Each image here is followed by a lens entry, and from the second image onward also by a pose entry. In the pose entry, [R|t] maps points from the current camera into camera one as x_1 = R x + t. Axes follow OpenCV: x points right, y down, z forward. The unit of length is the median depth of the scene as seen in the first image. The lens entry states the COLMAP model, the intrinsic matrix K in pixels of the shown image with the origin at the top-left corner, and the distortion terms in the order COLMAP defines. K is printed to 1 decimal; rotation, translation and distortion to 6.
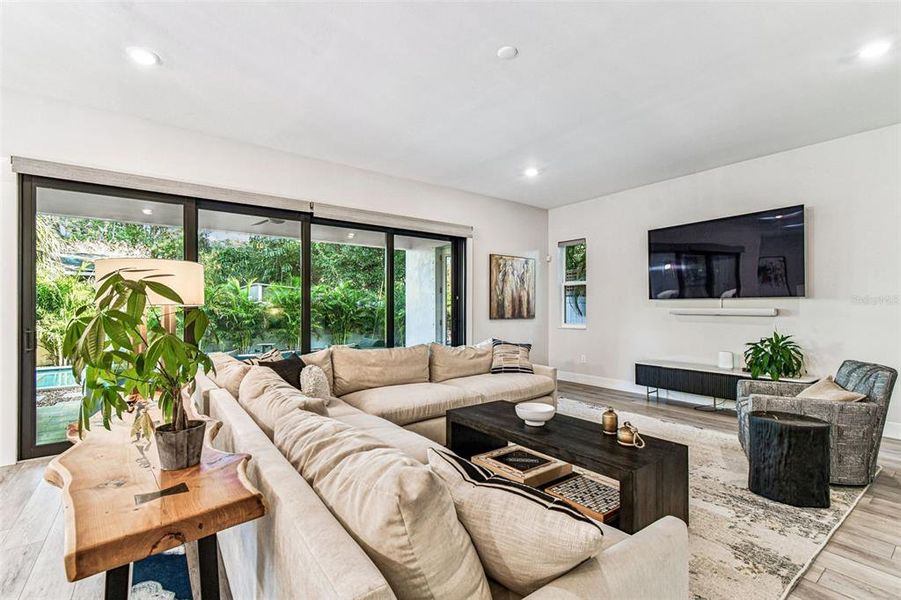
lens RADIAL K [[415.0, 0, 440.0], [0, 415.0, 313.3], [0, 0, 1]] dist [0.005982, -0.000865]
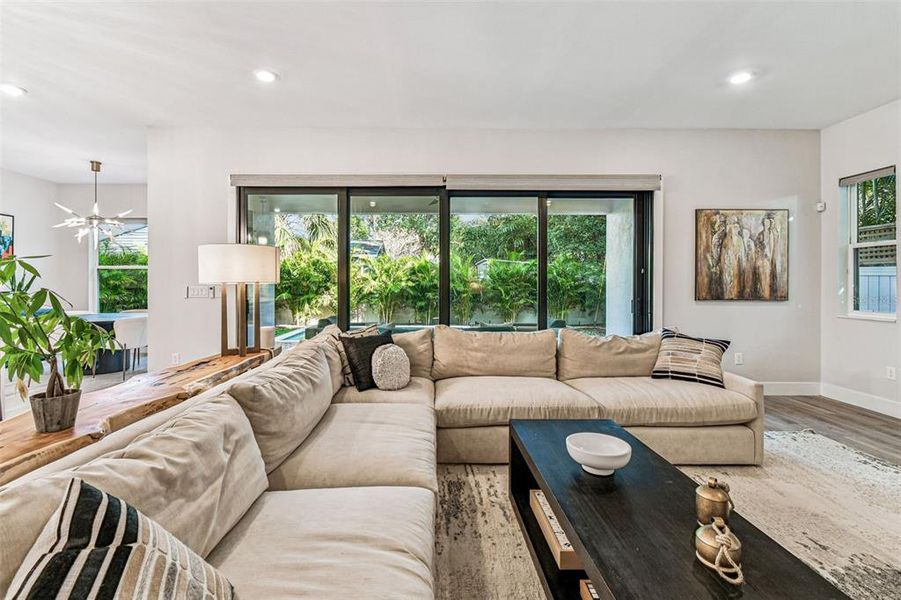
lens RADIAL K [[415.0, 0, 429.0], [0, 415.0, 285.8], [0, 0, 1]] dist [0.005982, -0.000865]
pose [[0.801720, 0.008156, -0.597644, 0.205794], [-0.009683, 0.999953, 0.000657, -0.007693], [0.597622, 0.005260, 0.801761, 0.169316]]
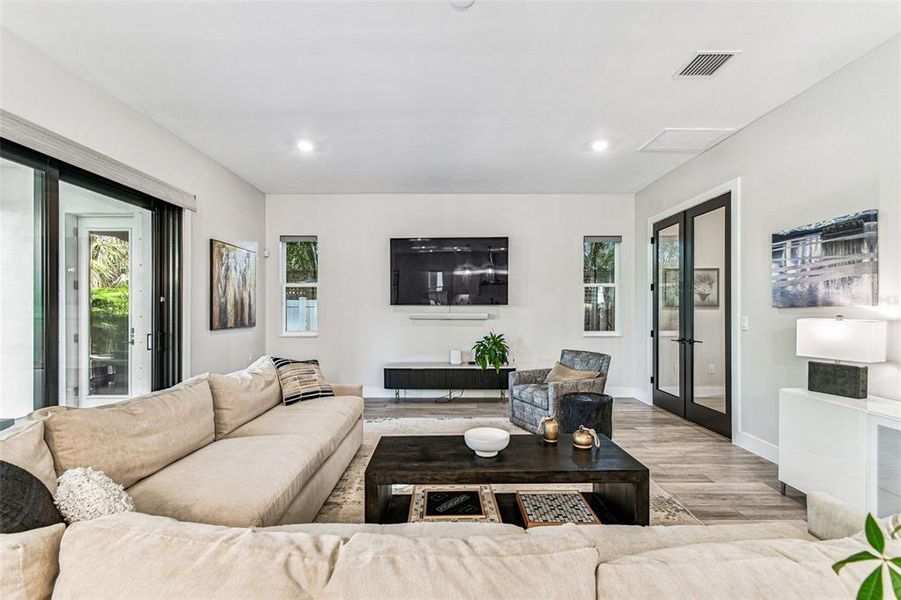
lens RADIAL K [[415.0, 0, 449.3], [0, 415.0, 313.3], [0, 0, 1]] dist [0.005982, -0.000865]
pose [[0.572106, -0.008256, 0.820138, -0.263256], [0.011546, 0.999931, 0.002012, -0.013029], [-0.820099, 0.008318, 0.572162, 0.291029]]
